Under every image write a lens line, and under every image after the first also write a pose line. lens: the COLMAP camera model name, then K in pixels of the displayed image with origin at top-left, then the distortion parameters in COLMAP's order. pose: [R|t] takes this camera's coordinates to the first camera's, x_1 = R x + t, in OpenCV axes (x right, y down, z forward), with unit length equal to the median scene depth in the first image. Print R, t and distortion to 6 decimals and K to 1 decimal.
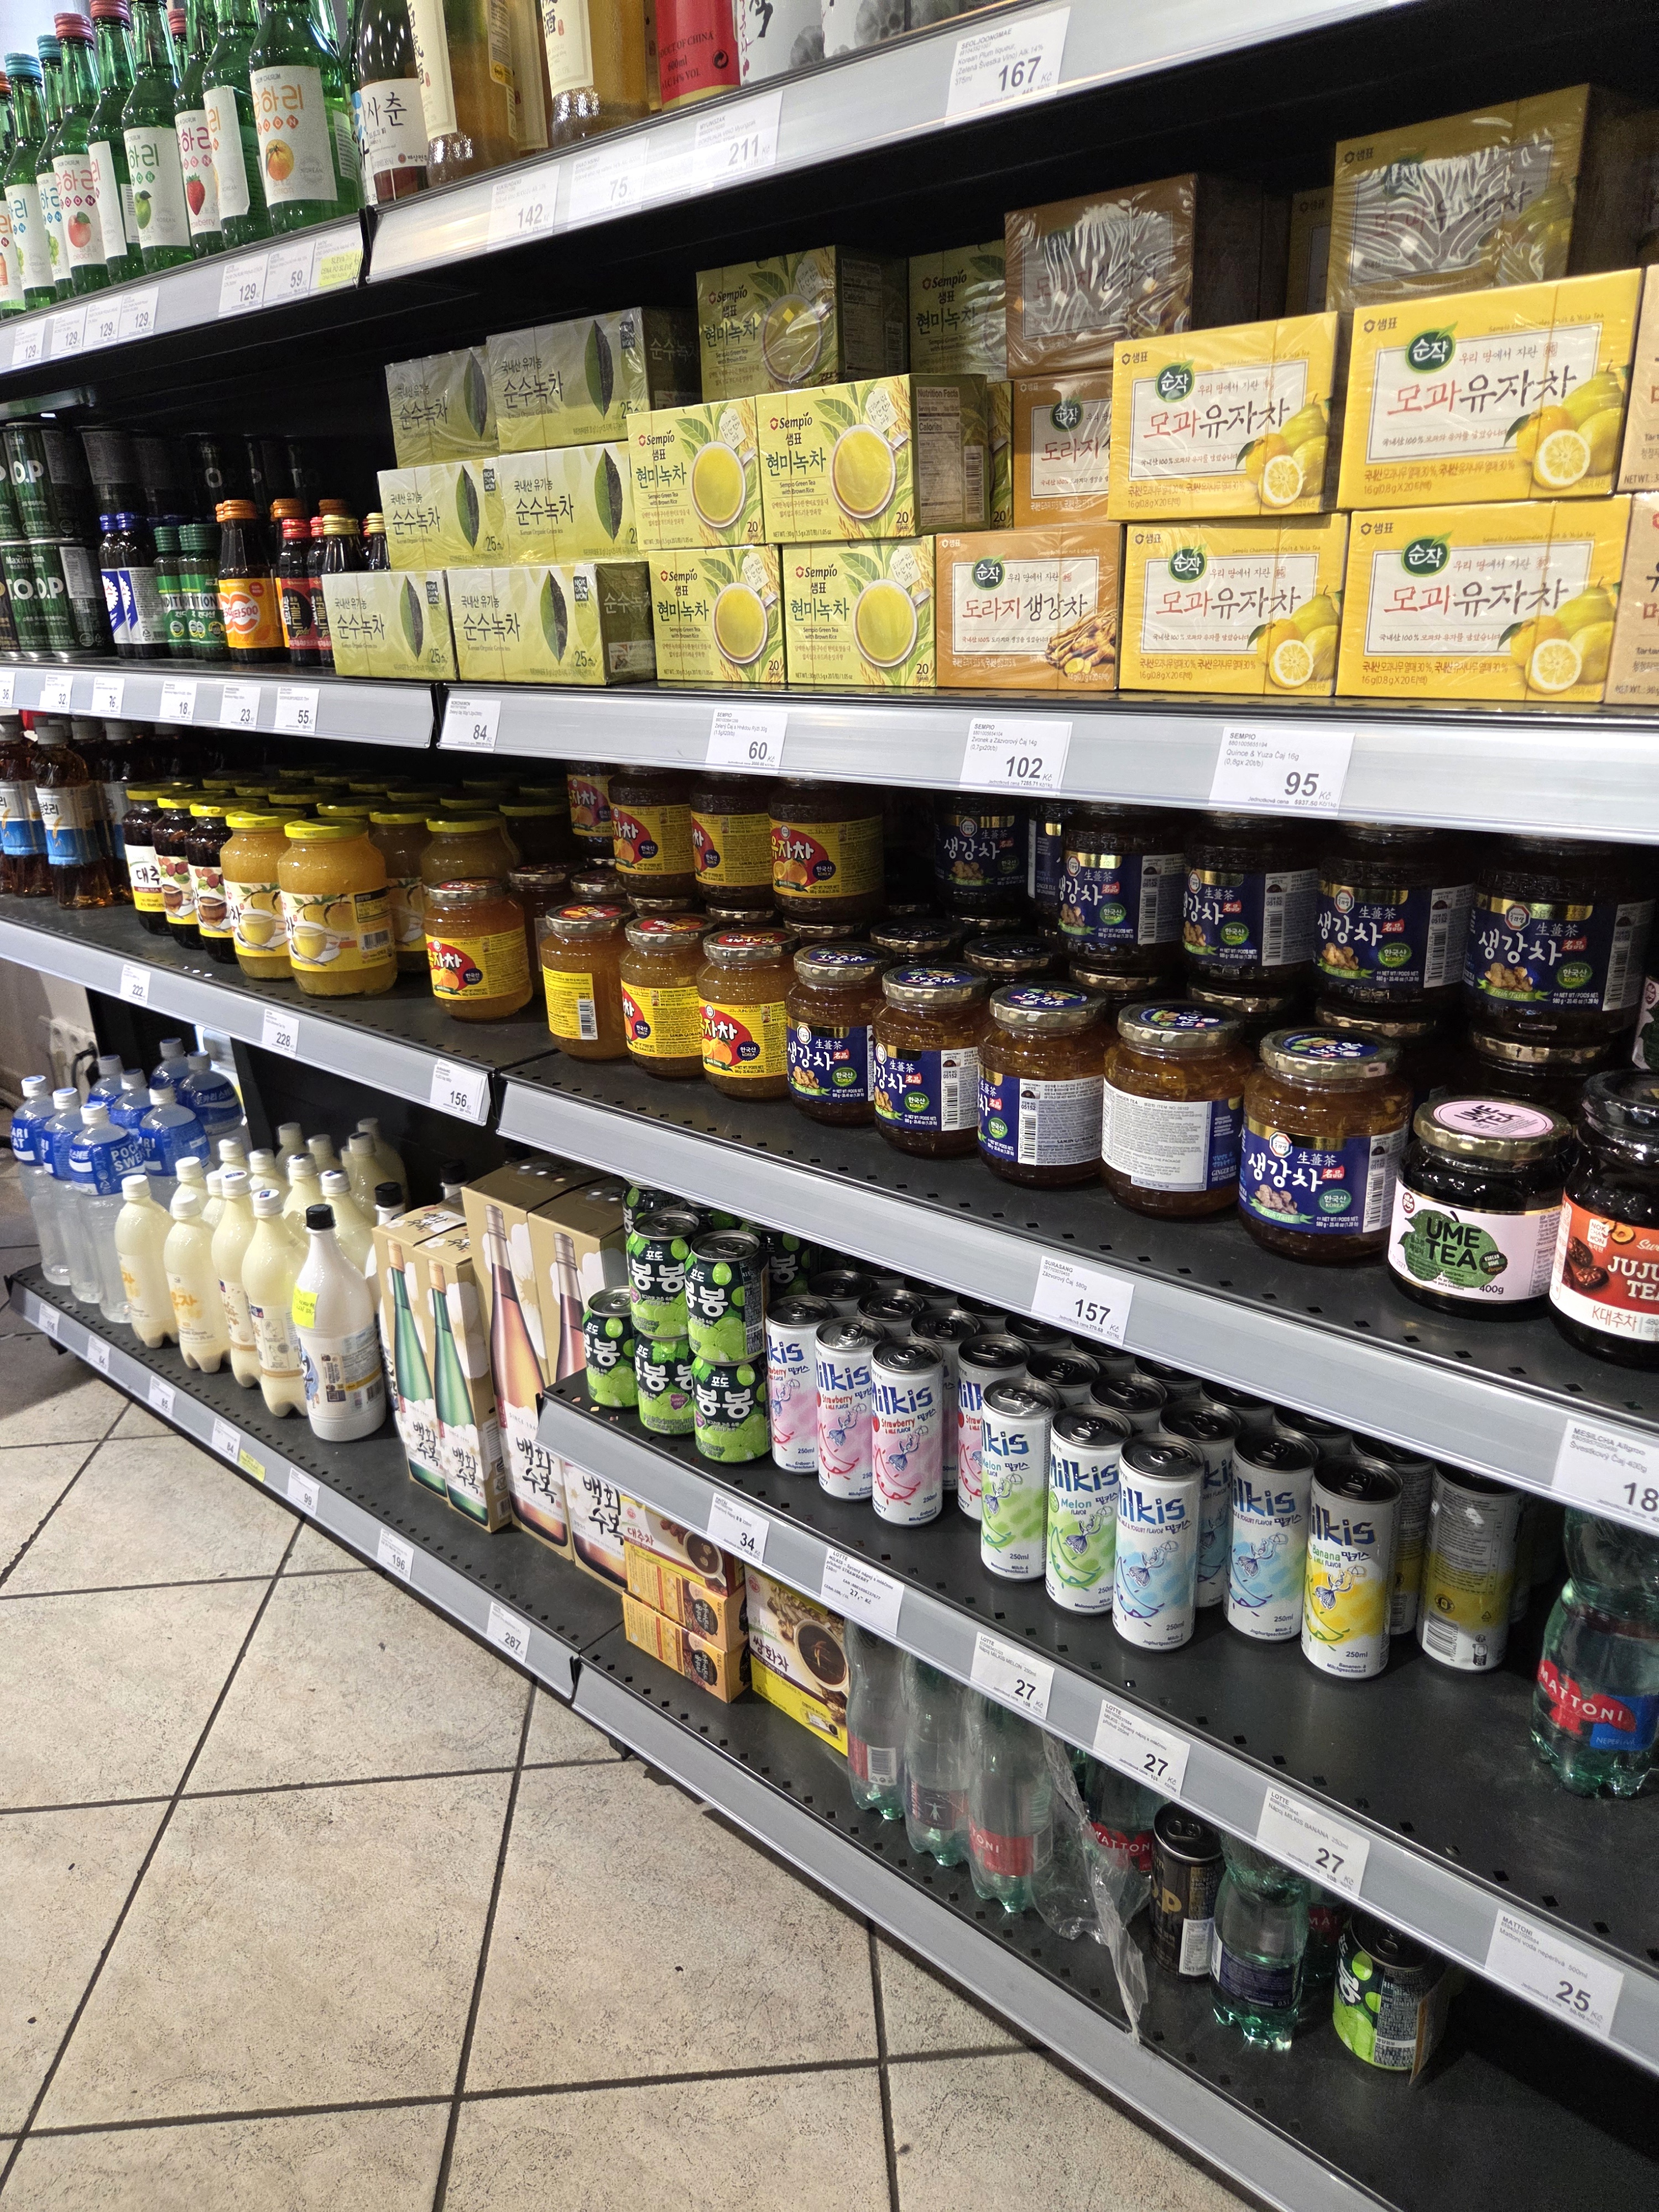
lens RADIAL K [[1493.8, 0, 829.5], [0, 1493.8, 1106.0], [0, 0, 1]] dist [0.061874, -0.051443]
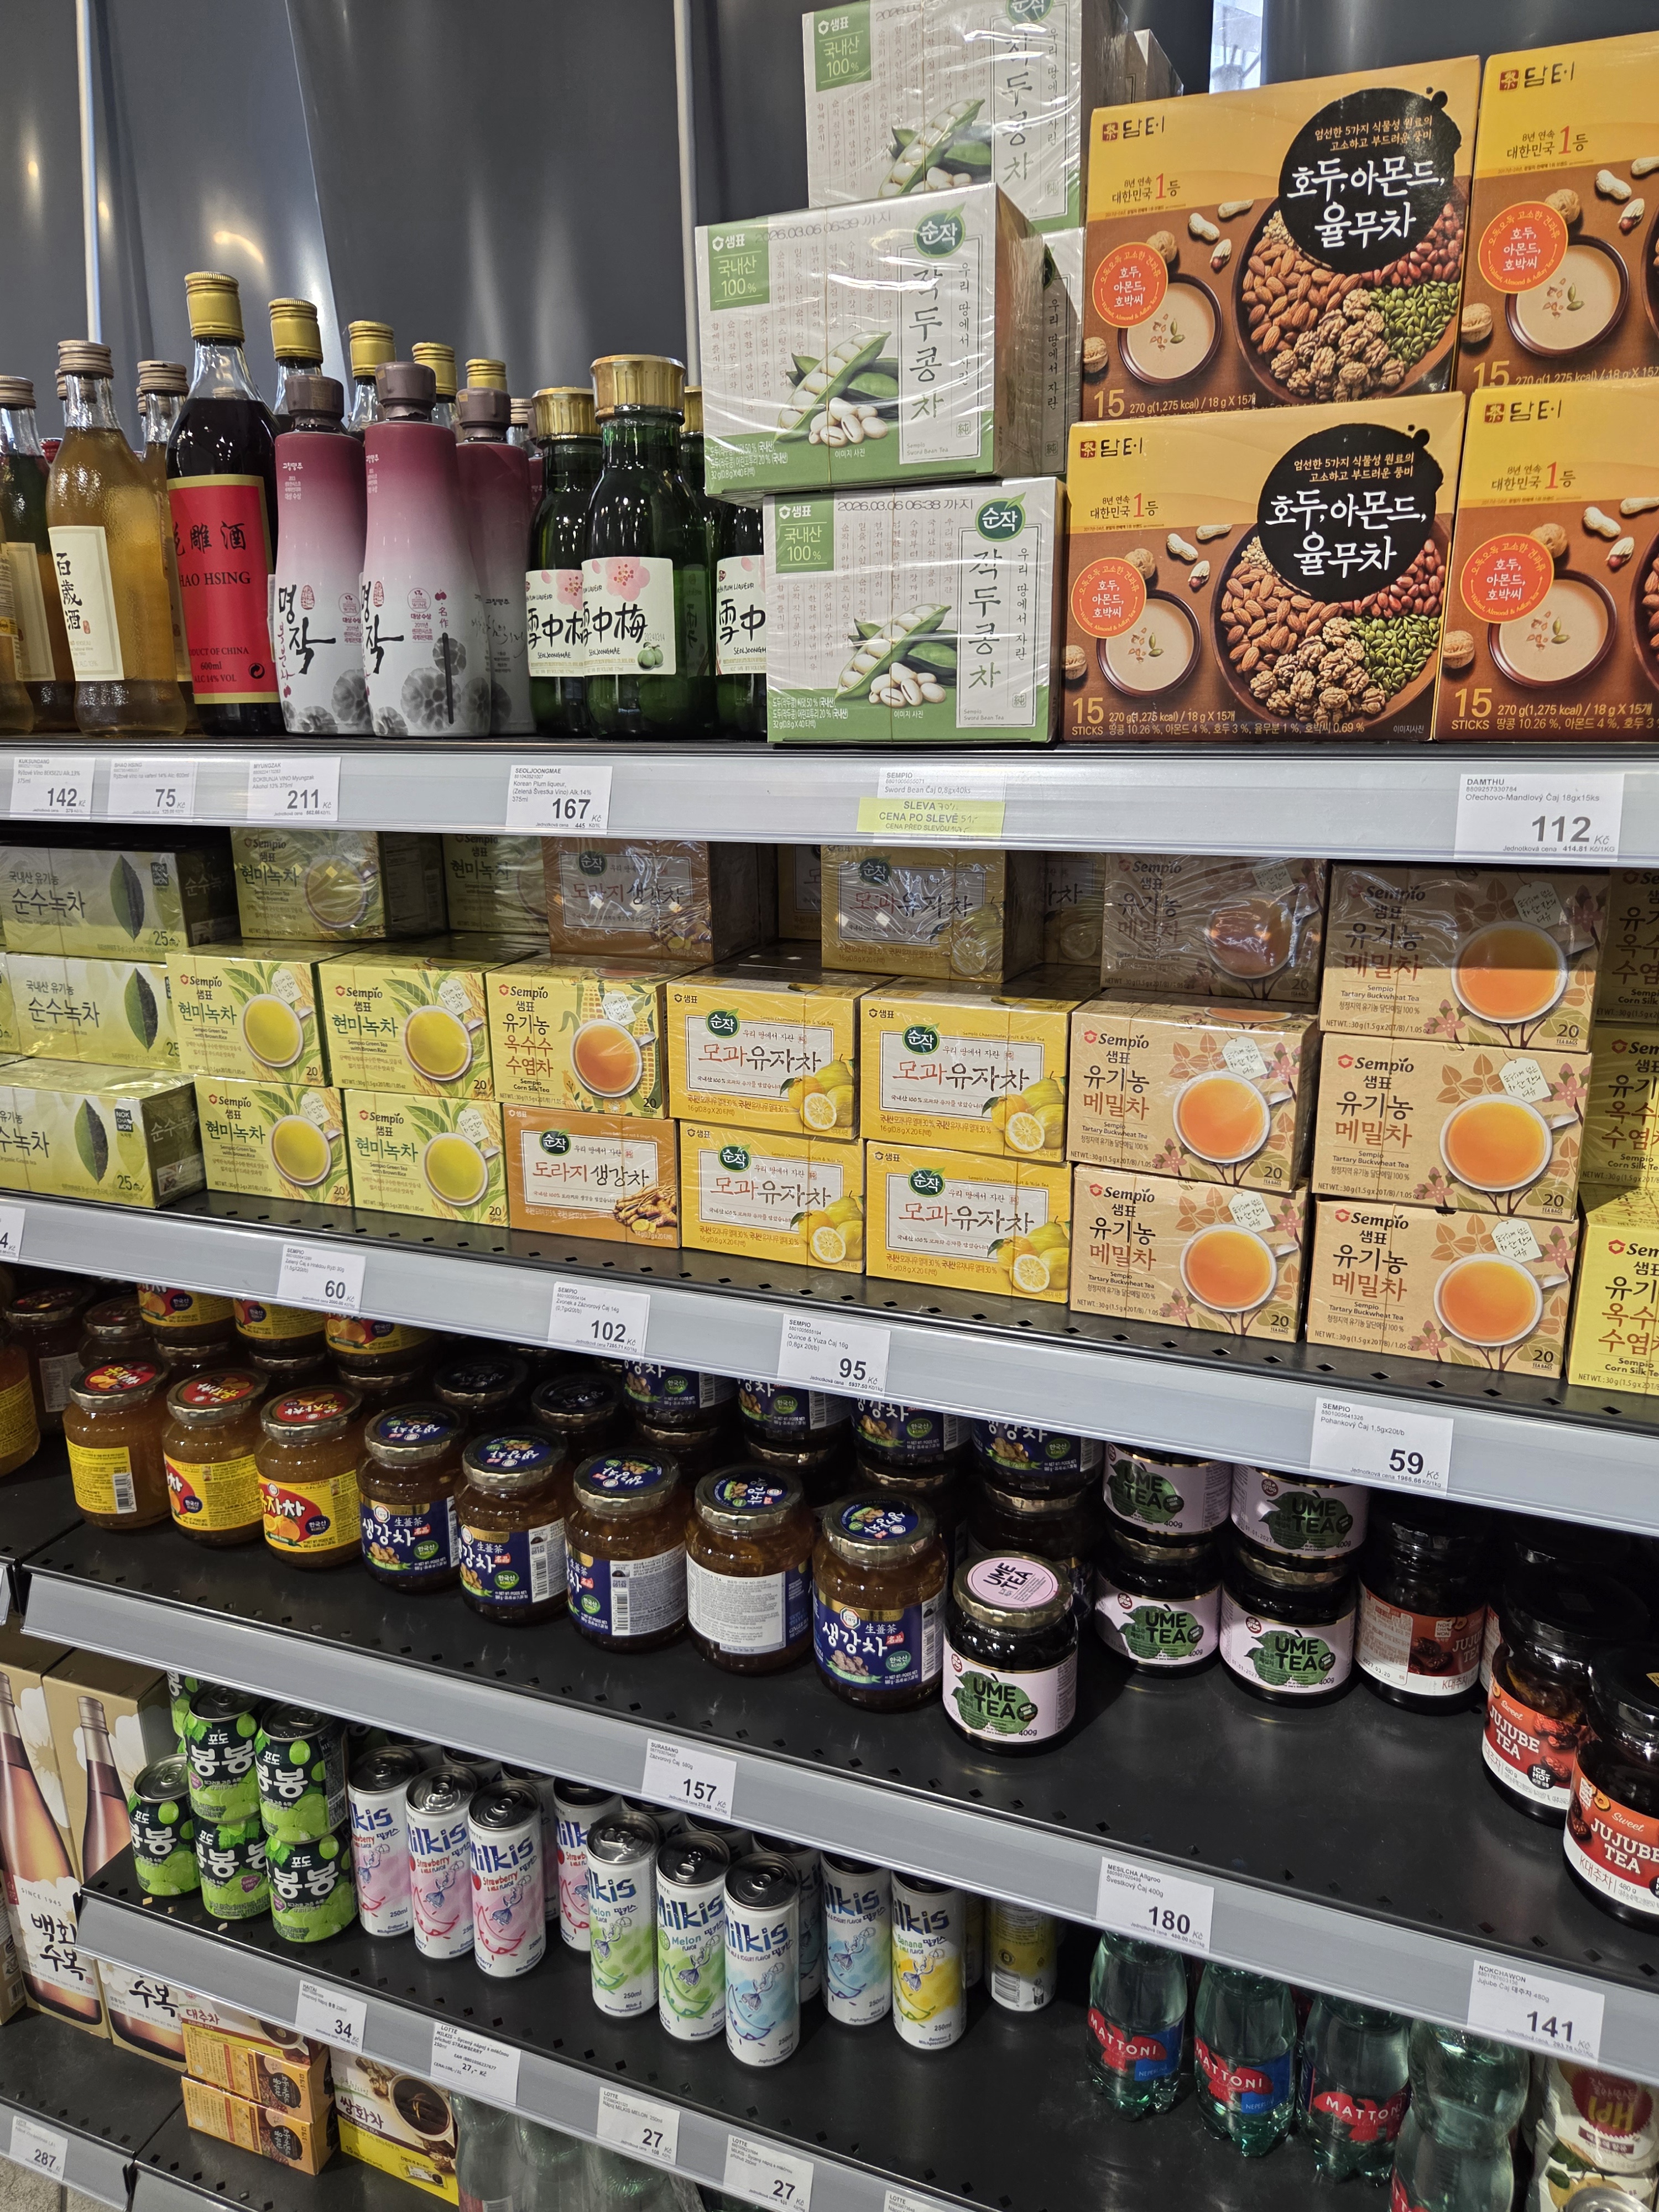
lens RADIAL K [[1493.8, 0, 829.5], [0, 1493.8, 1106.0], [0, 0, 1]] dist [0.061874, -0.051443]
pose [[0.936011, -0.066133, 0.345703, -0.072222], [0.097627, 0.992433, -0.074477, -0.230905], [-0.338161, 0.103461, 0.935384, -0.095261]]
